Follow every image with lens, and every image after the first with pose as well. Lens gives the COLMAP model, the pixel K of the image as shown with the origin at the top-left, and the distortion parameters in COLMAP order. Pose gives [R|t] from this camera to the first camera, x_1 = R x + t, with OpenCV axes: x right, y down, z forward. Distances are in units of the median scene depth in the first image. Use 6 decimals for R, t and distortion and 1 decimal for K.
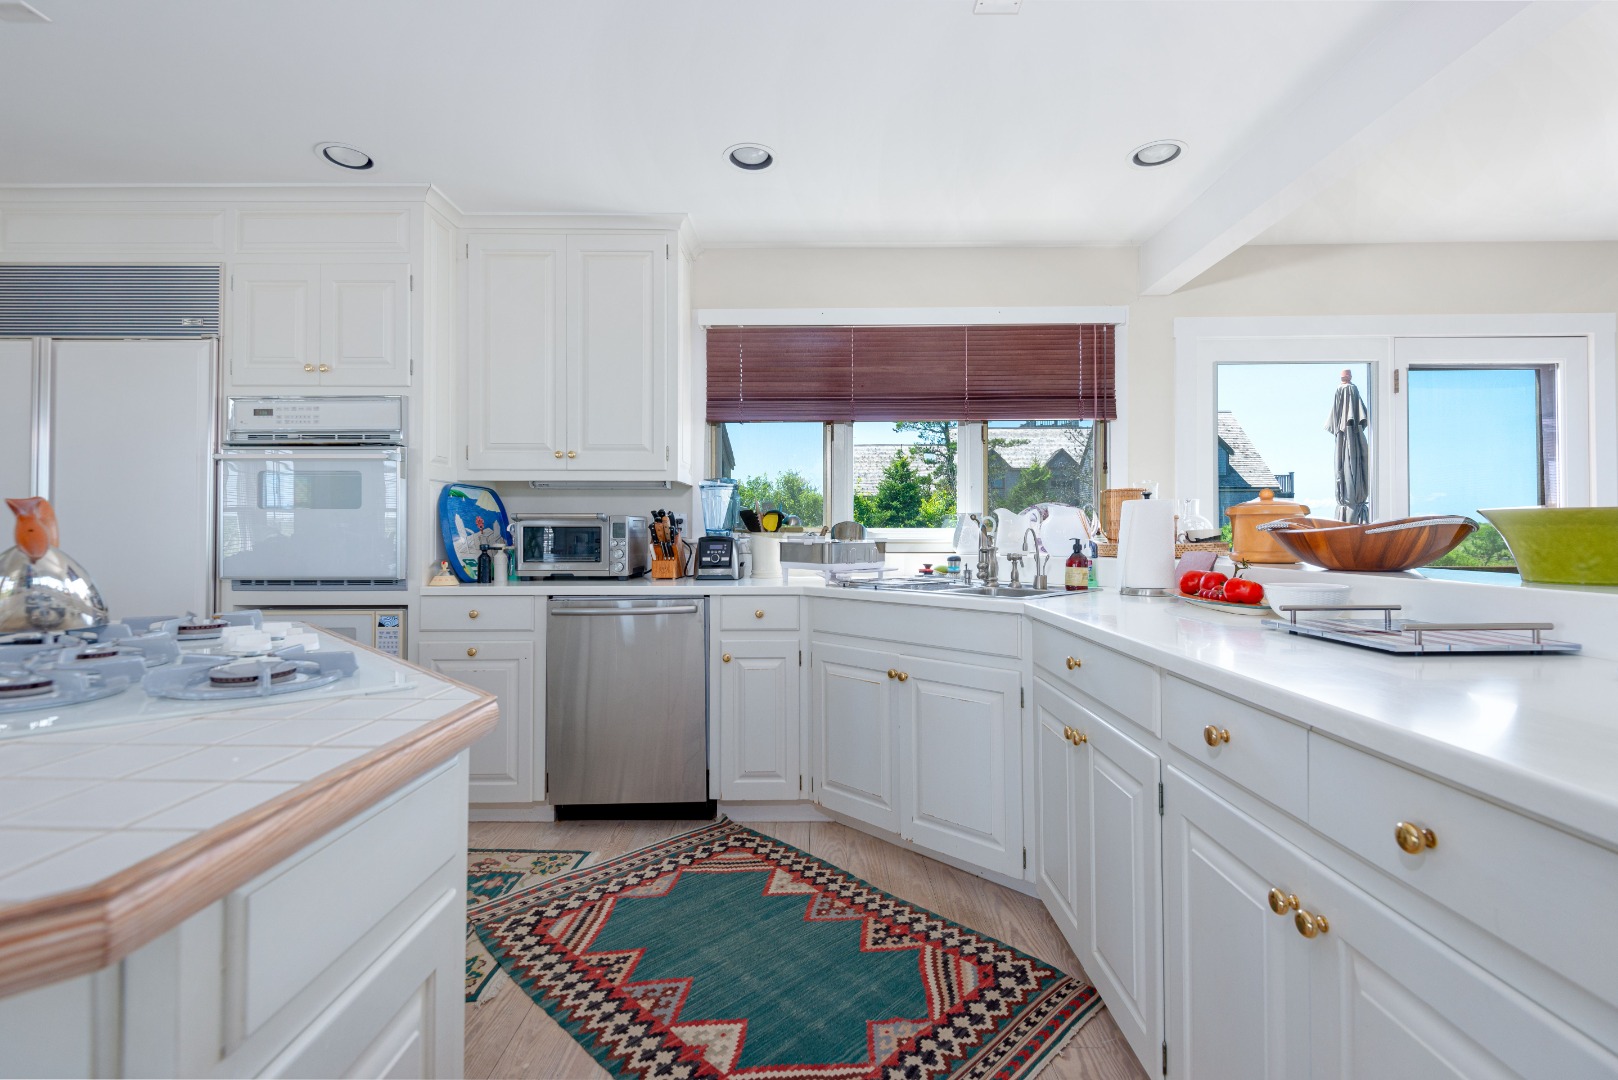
lens RADIAL K [[735.2, 0, 796.2], [0, 735.2, 524.8], [0, 0, 1]] dist [0.020675, -0.011713]
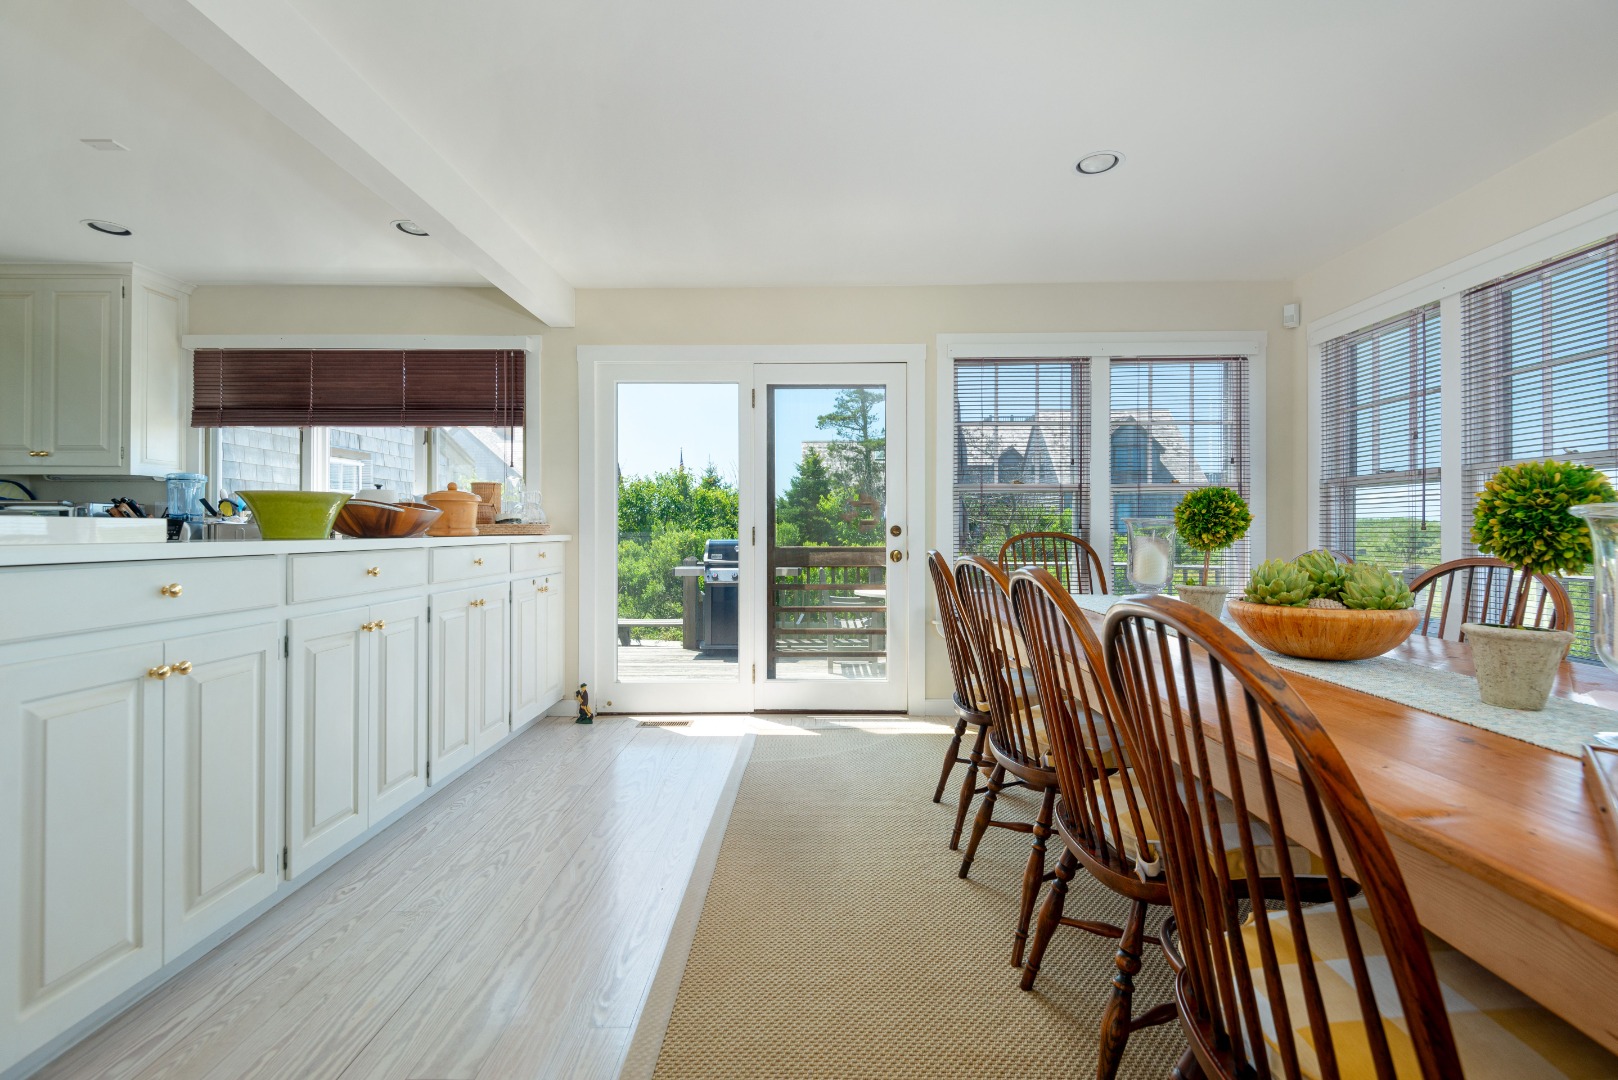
lens RADIAL K [[735.2, 0, 803.6], [0, 735.2, 535.0], [0, 0, 1]] dist [0.020675, -0.011713]
pose [[0.999852, -0.001818, 0.017098, 1.036706], [0.001513, 0.999840, 0.017801, 0.025093], [-0.017128, -0.017773, 0.999695, -0.312761]]
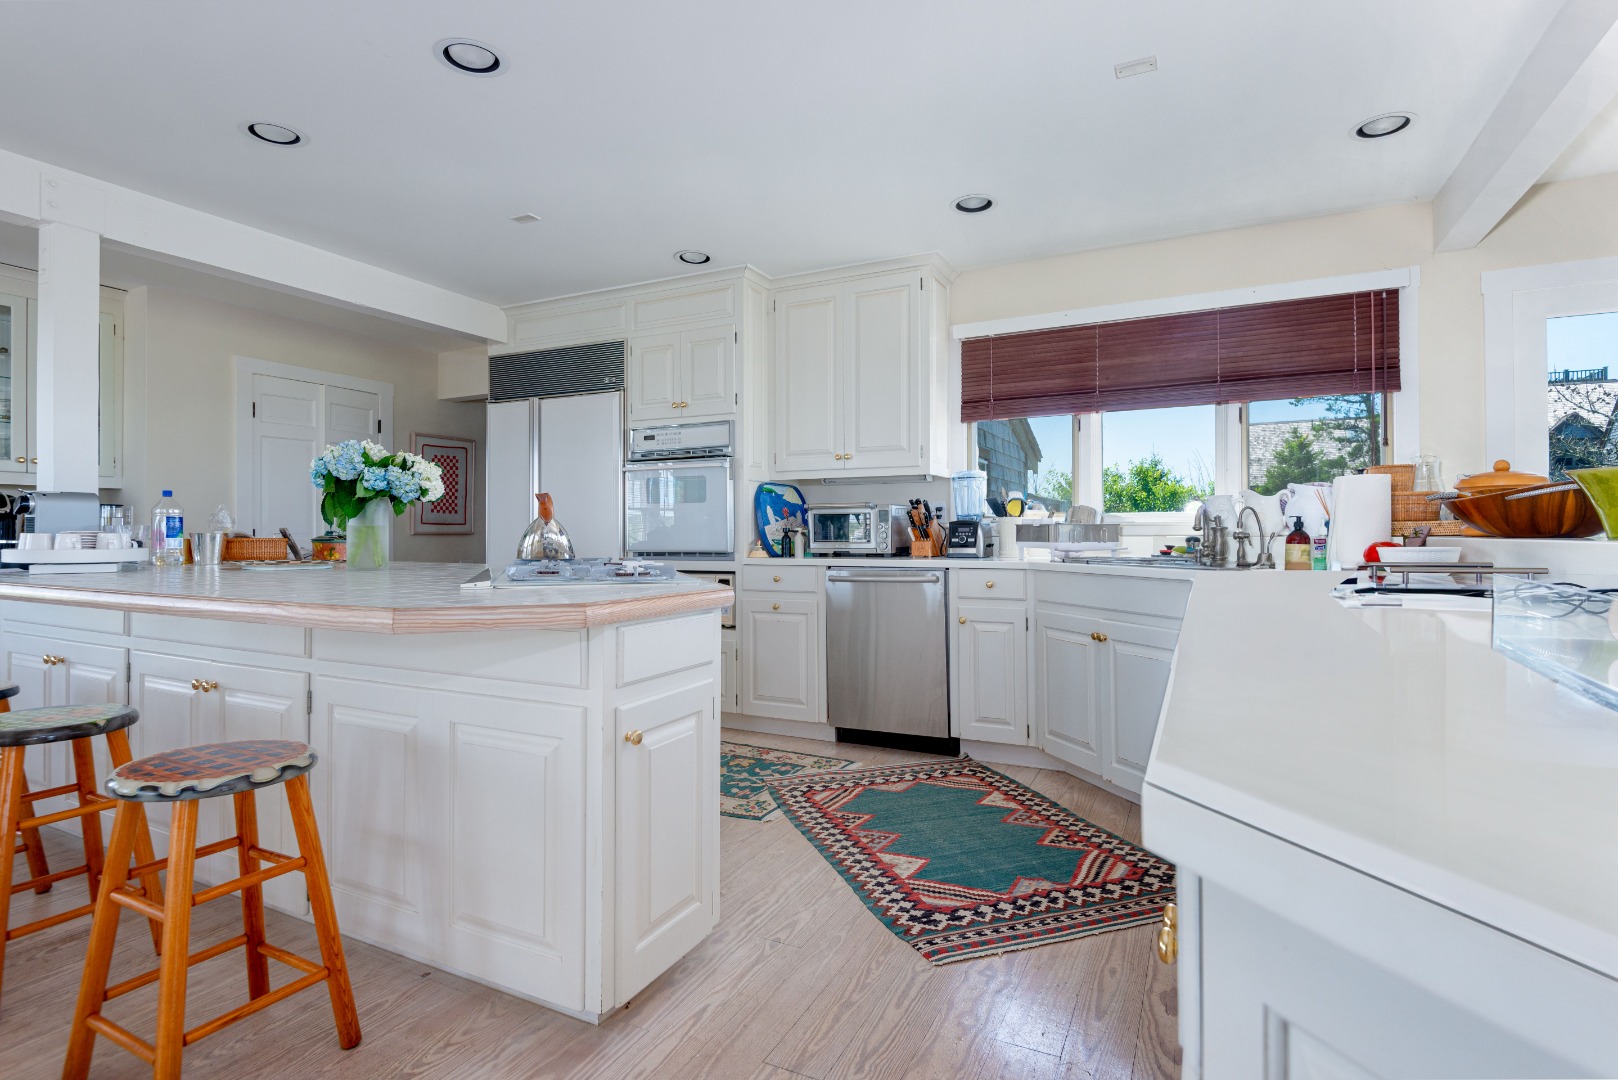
lens RADIAL K [[780.5, 0, 794.9], [0, 780.5, 533.8], [0, 0, 1]] dist [0.002553, -0.001823]
pose [[0.897699, -0.003579, -0.440595, 0.213827], [0.008540, 0.999920, 0.009279, 0.024921], [0.440526, -0.012093, 0.897658, -0.254060]]
